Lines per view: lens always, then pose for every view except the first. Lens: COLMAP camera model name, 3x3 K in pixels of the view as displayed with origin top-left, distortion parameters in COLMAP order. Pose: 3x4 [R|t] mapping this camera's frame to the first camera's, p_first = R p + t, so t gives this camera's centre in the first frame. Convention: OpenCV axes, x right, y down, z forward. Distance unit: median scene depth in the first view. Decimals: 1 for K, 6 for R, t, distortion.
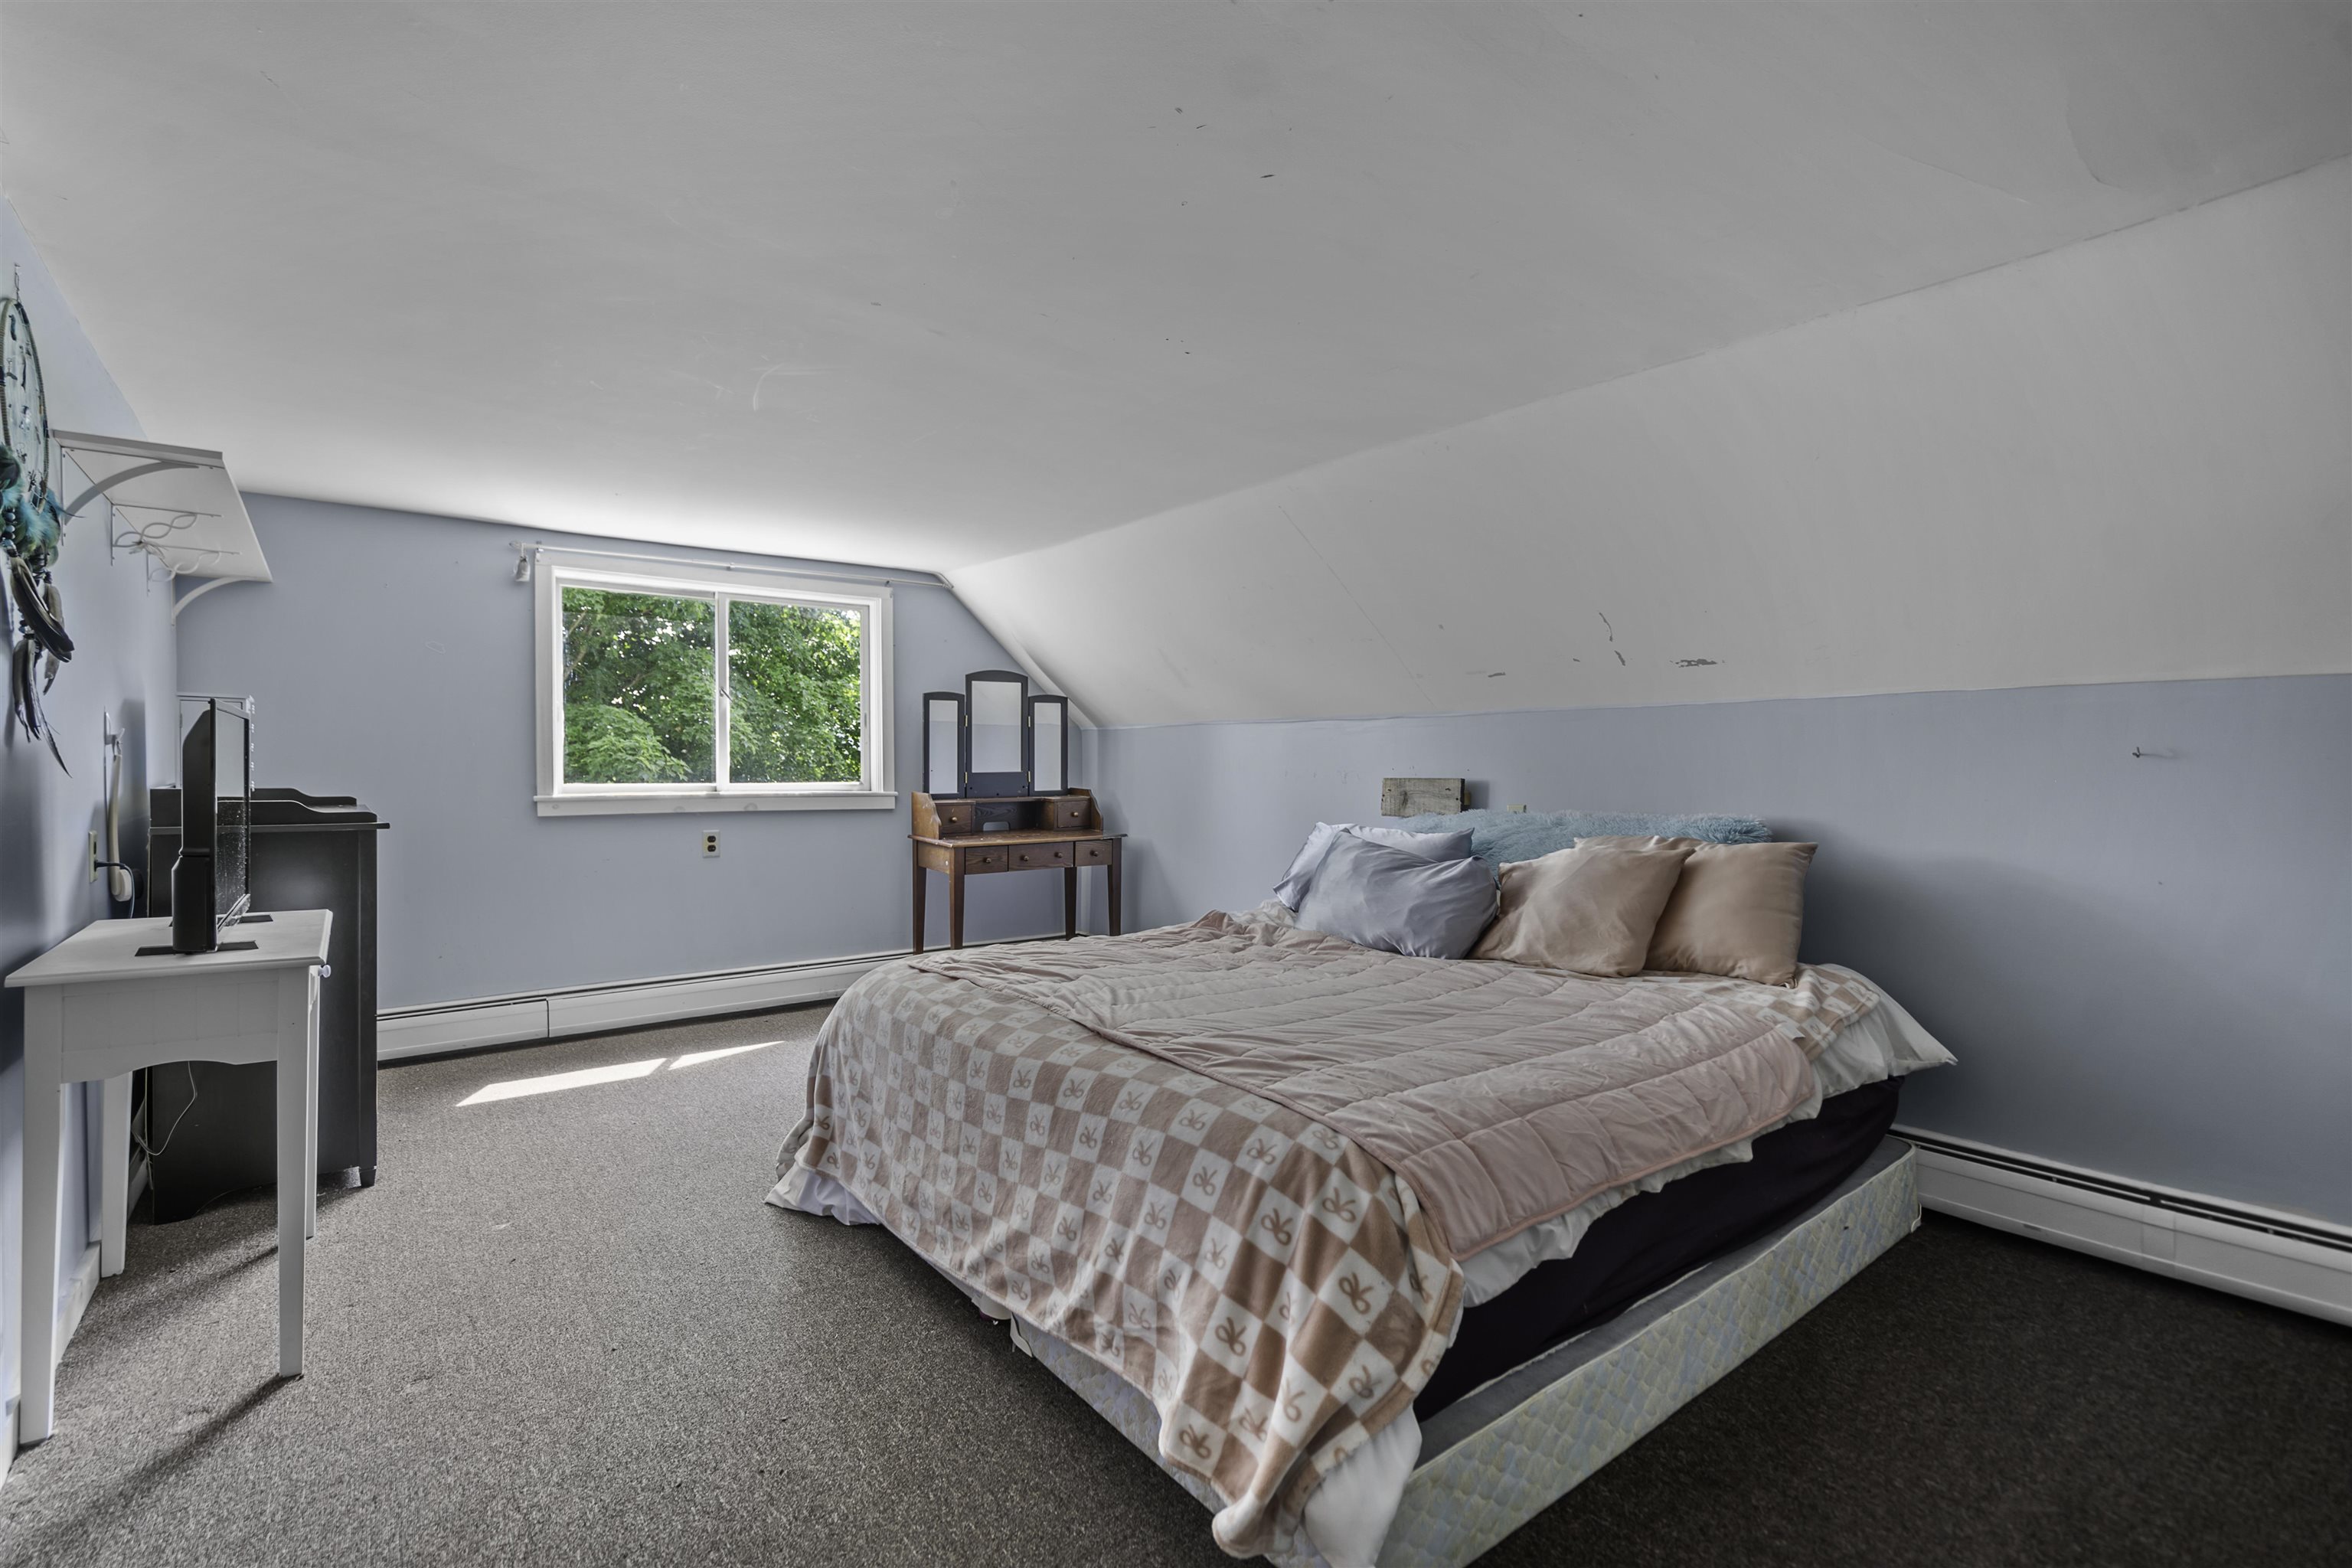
lens RADIAL K [[1080.2, 0, 1176.2], [0, 1080.2, 781.2], [0, 0, 1]] dist [-0.000628, 0.000736]
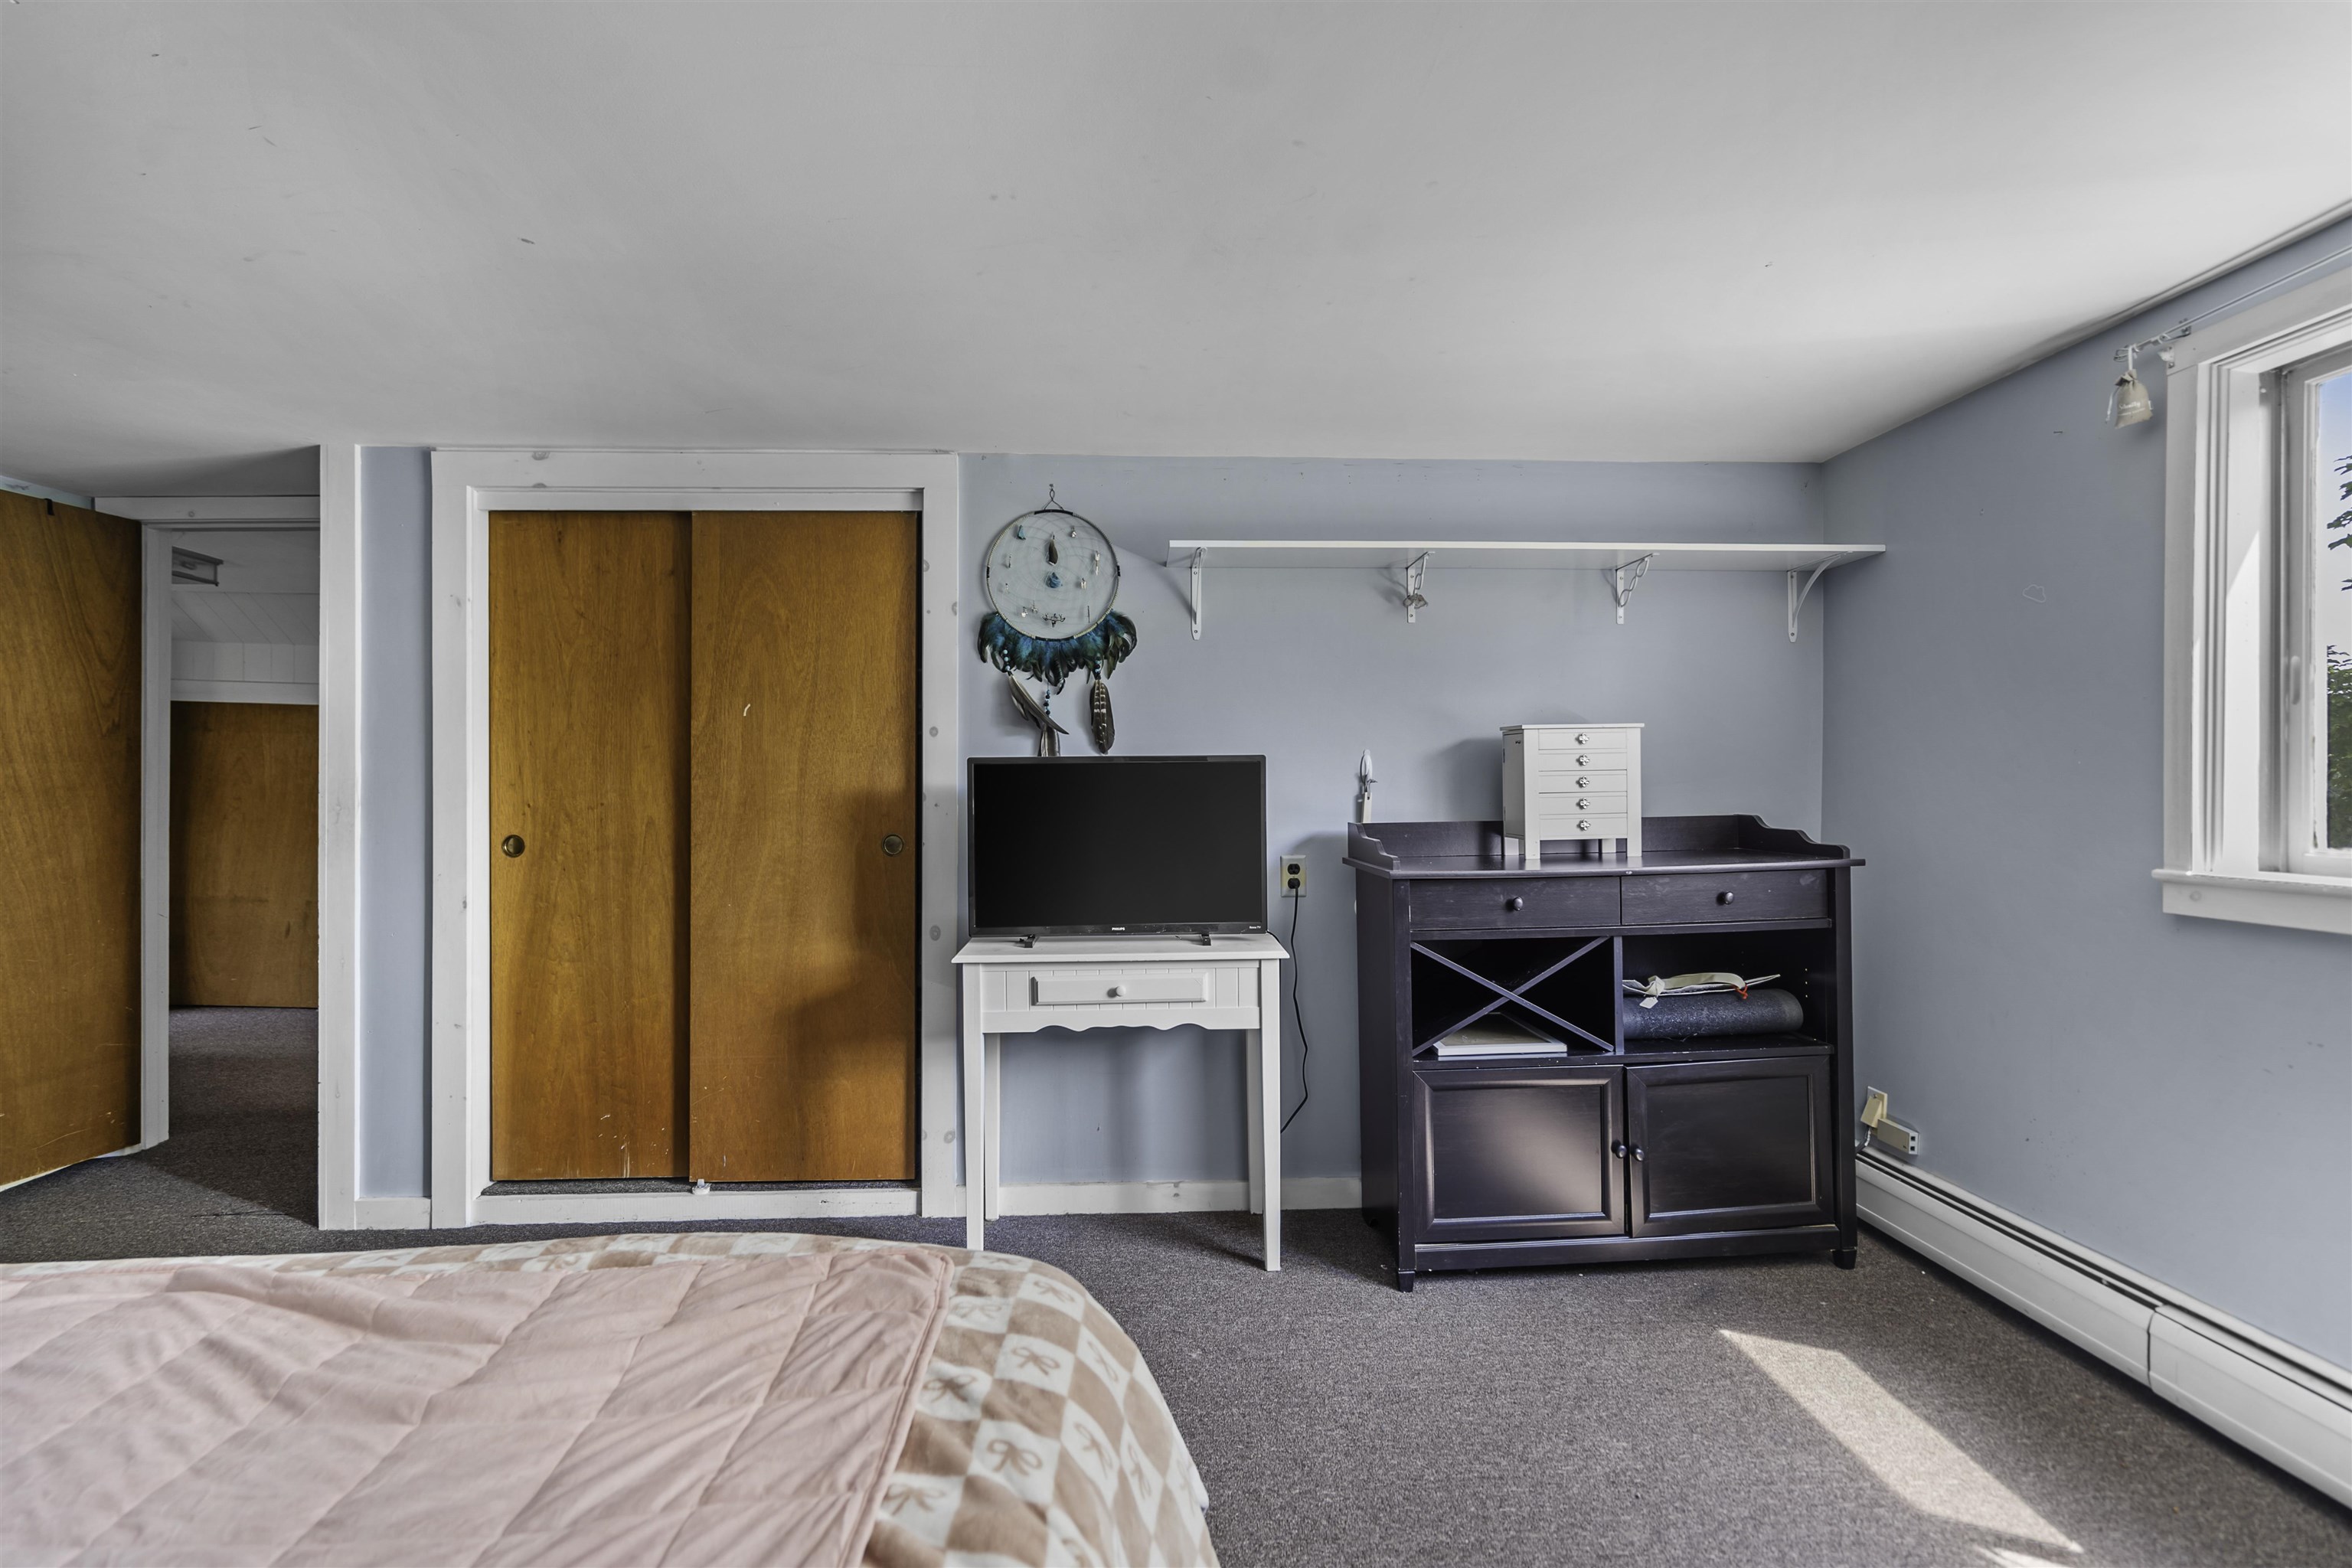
lens RADIAL K [[1080.2, 0, 1177.6], [0, 1080.2, 782.3], [0, 0, 1]] dist [-0.000628, 0.000736]
pose [[-0.572645, -0.023699, -0.819461, 0.046352], [-0.011416, 0.999716, -0.020934, -0.010189], [0.819724, -0.002633, -0.572753, 0.918316]]
